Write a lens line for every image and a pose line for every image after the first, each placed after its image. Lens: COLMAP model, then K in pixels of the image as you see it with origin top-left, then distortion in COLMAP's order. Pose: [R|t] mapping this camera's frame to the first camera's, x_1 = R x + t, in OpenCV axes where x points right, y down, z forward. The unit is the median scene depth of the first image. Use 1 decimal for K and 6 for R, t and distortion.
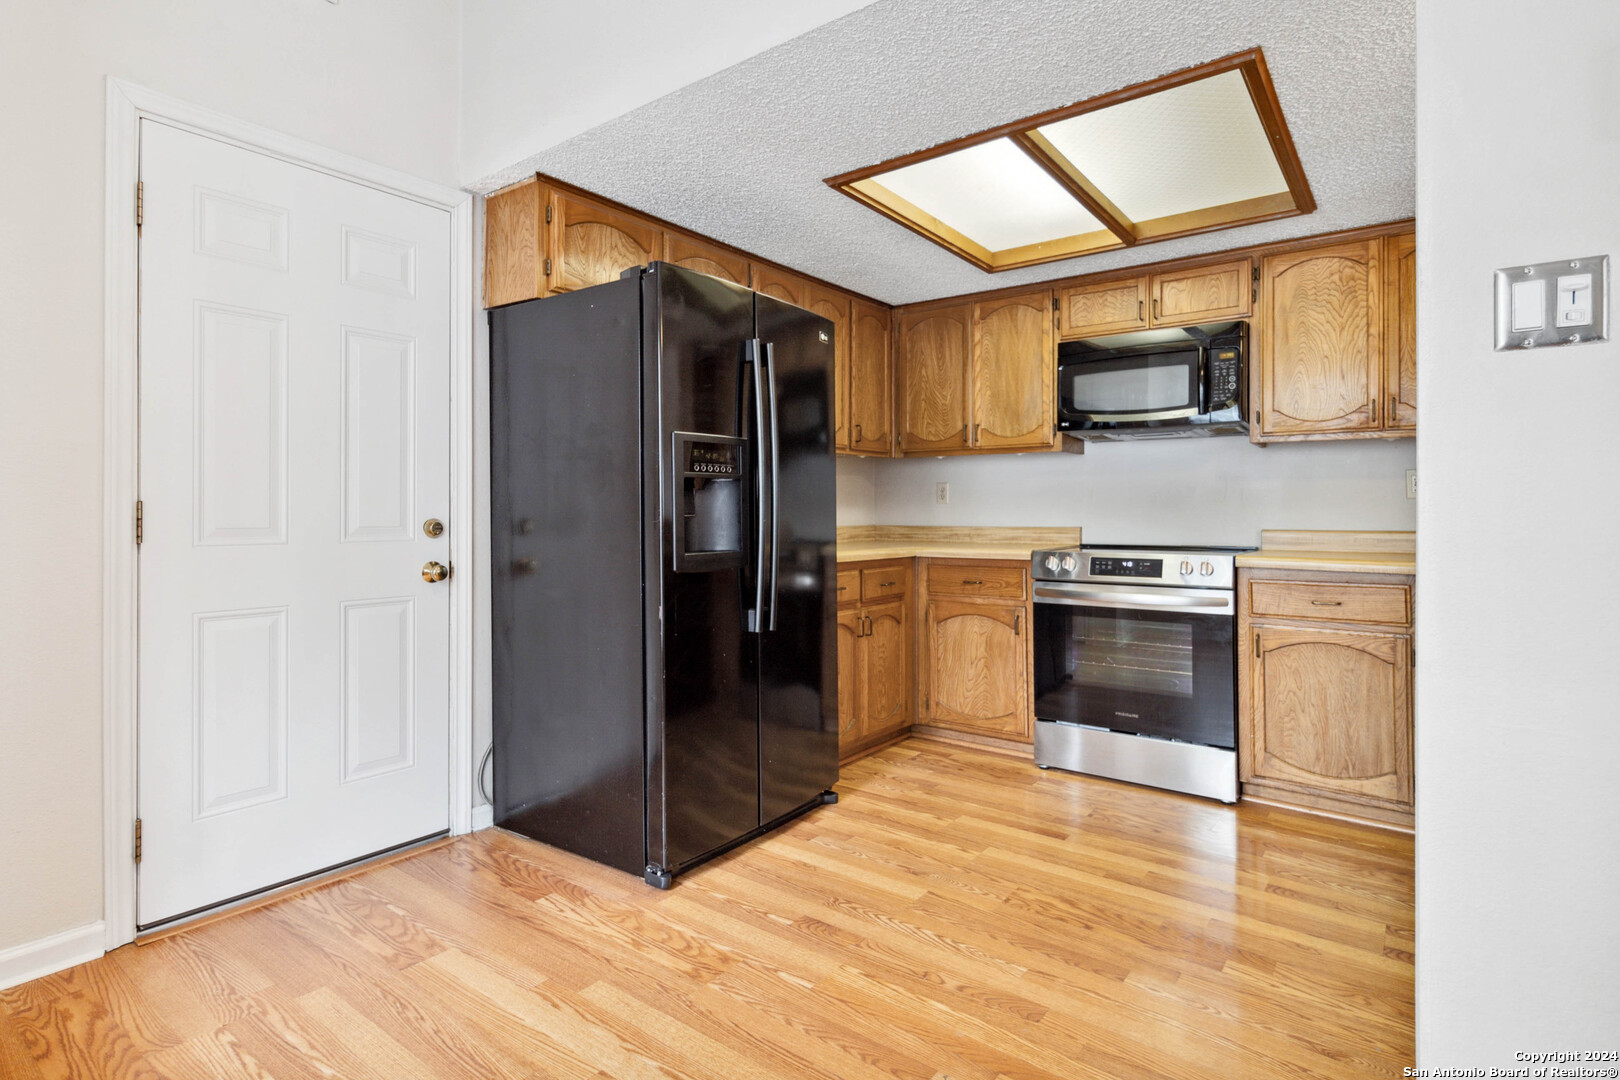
lens RADIAL K [[798.0, 0, 838.5], [0, 798.0, 503.6], [0, 0, 1]] dist [0.000636, -0.000466]
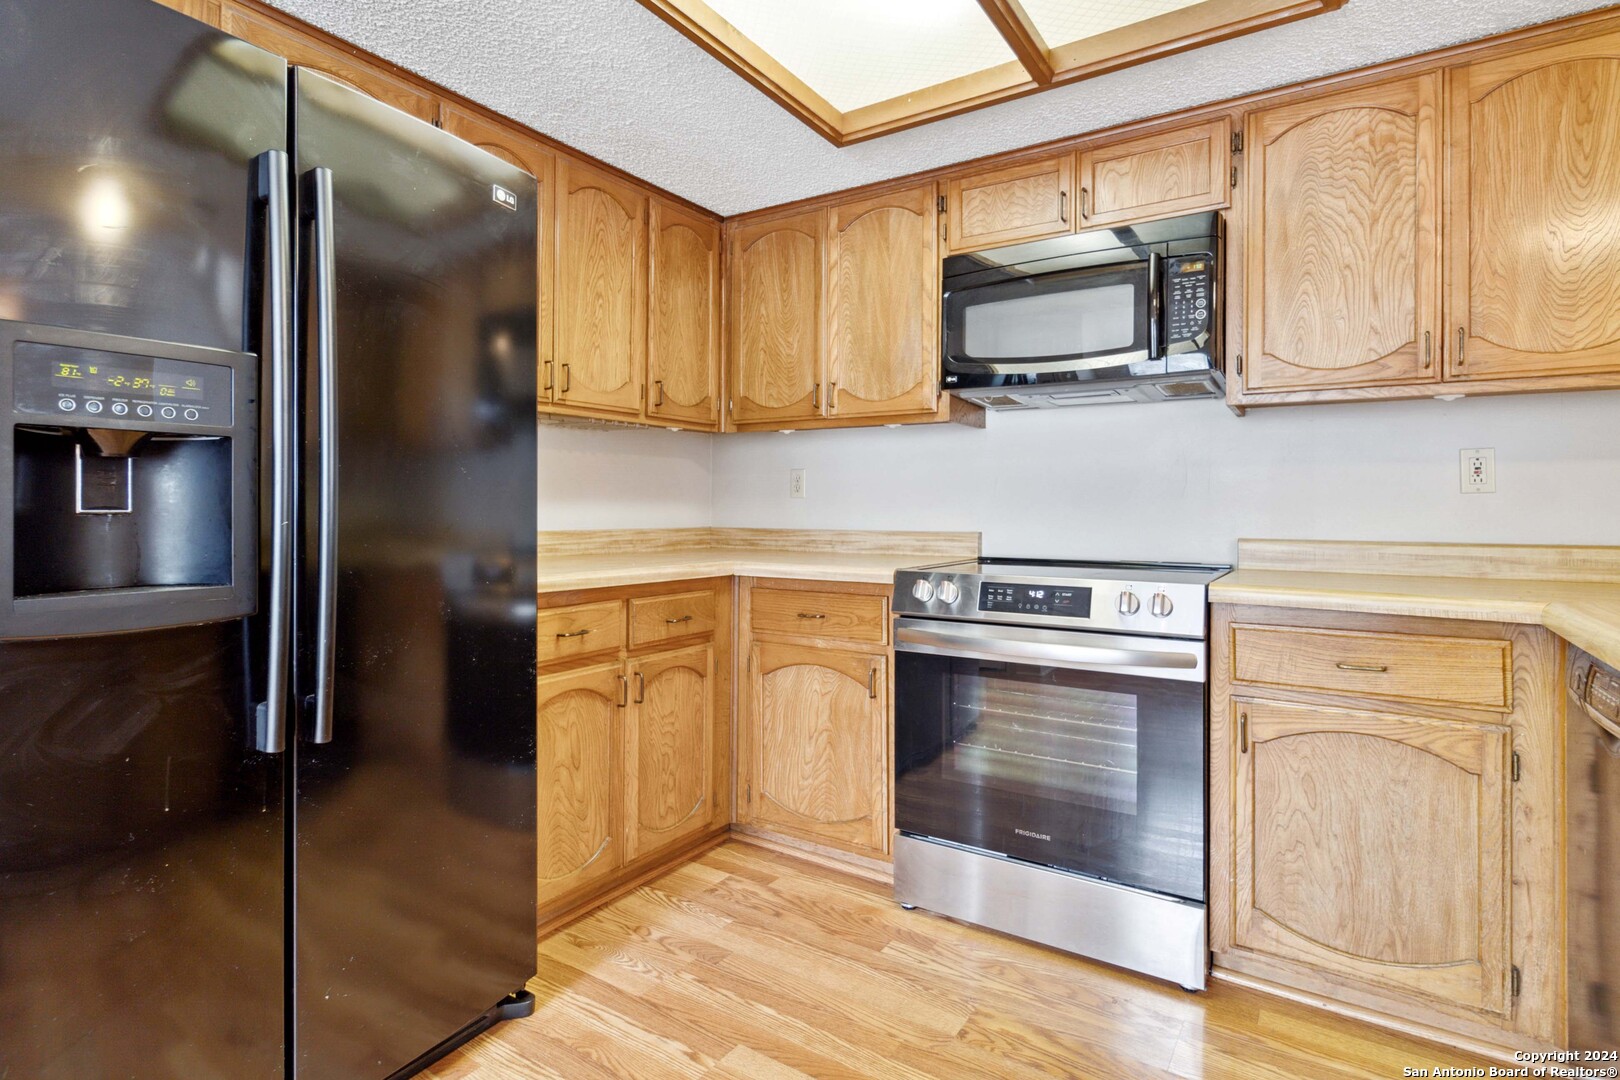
lens RADIAL K [[800.1, 0, 825.5], [0, 800.1, 505.8], [0, 0, 1]] dist [-0.002379, -0.000324]
pose [[0.998409, 0.006601, 0.055994, 0.158535], [-0.006819, 0.999970, 0.003688, 0.005395], [-0.055968, -0.004064, 0.998424, 0.376711]]
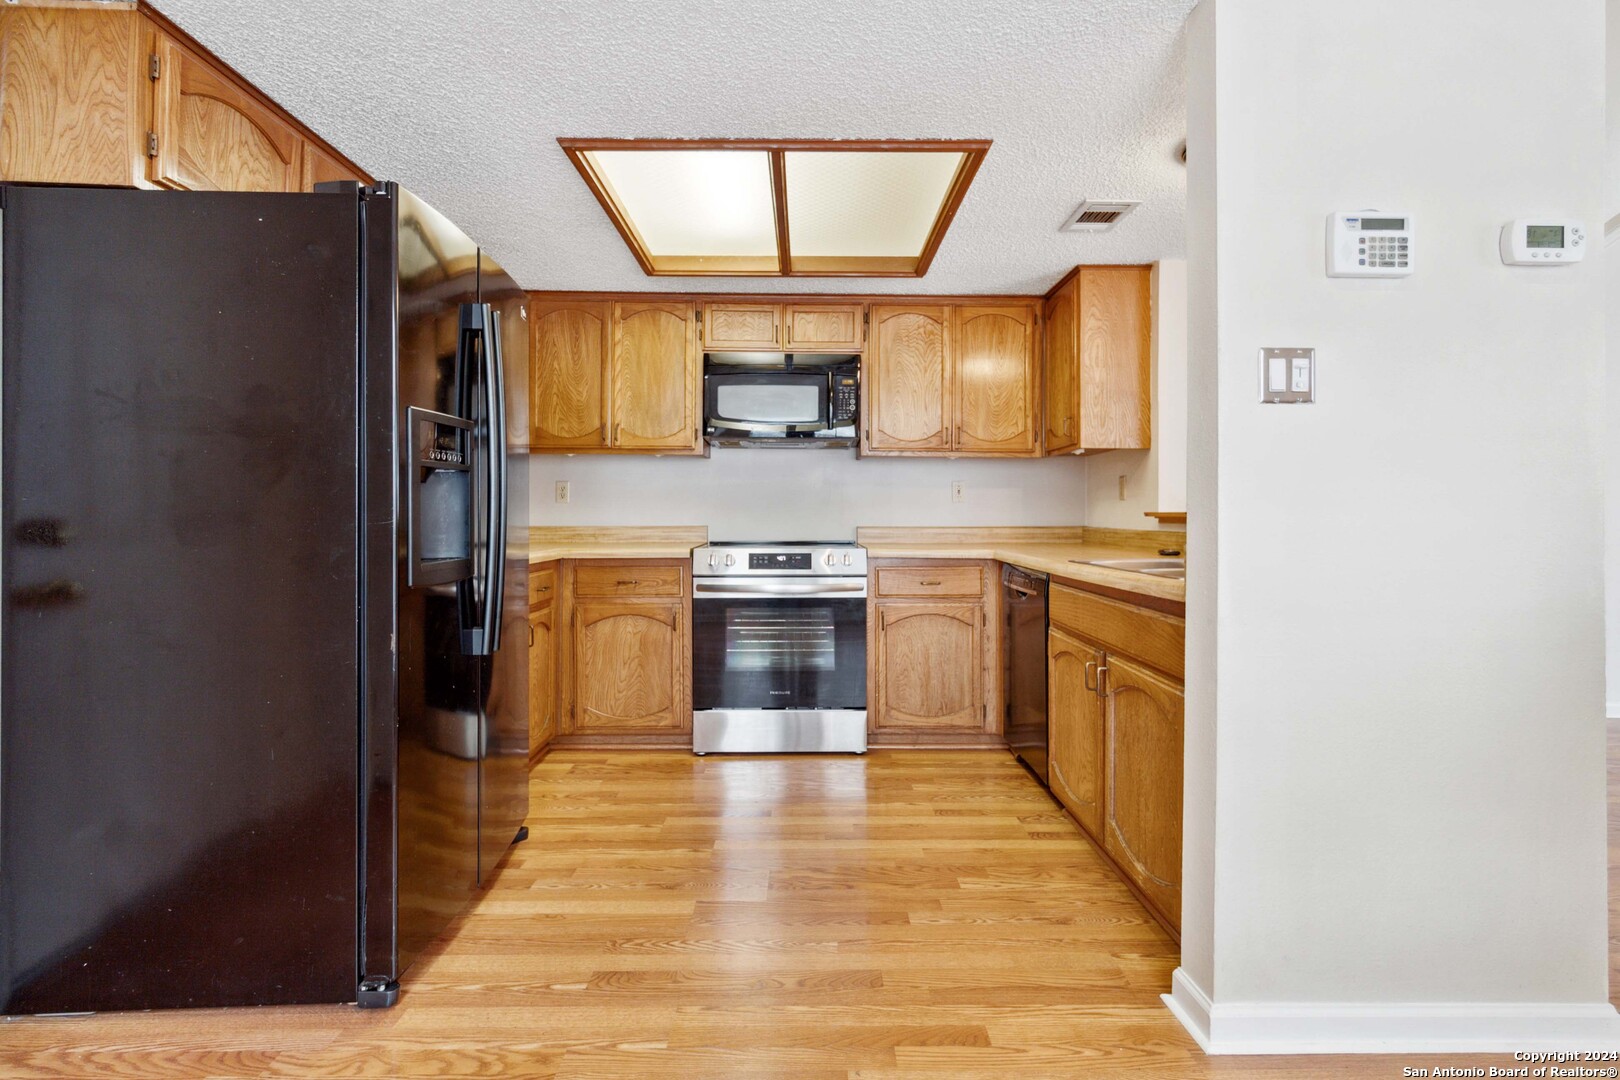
lens RADIAL K [[742.6, 0, 818.6], [0, 742.6, 502.0], [0, 0, 1]] dist [-0.001125, 0.000282]
pose [[0.803853, 0.009187, 0.594757, -0.213635], [-0.007798, 0.999958, -0.004906, 0.001228], [-0.594777, -0.000694, 0.803891, 0.127032]]
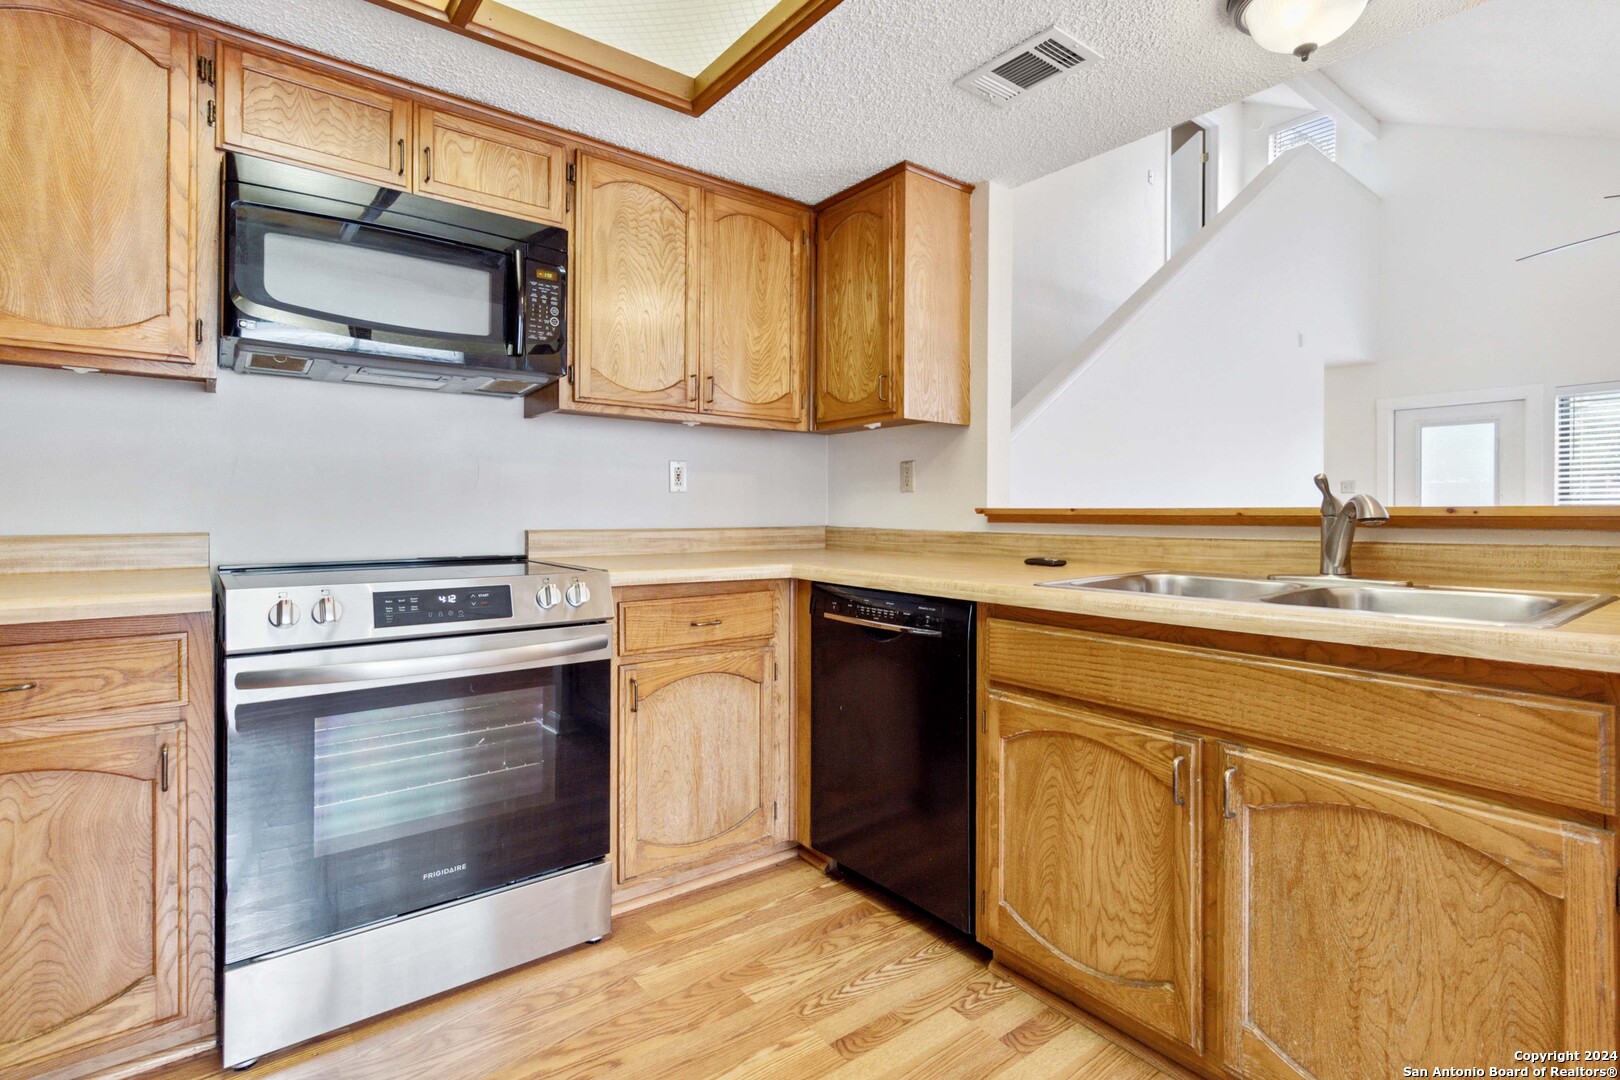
lens RADIAL K [[772.5, 0, 804.0], [0, 772.5, 509.9], [0, 0, 1]] dist [-0.000710, 0.004573]
pose [[0.295287, 0.000930, 0.955408, -0.075914], [-0.015906, 0.999866, 0.003943, 0.007860], [-0.955276, -0.016361, 0.295262, 0.595483]]
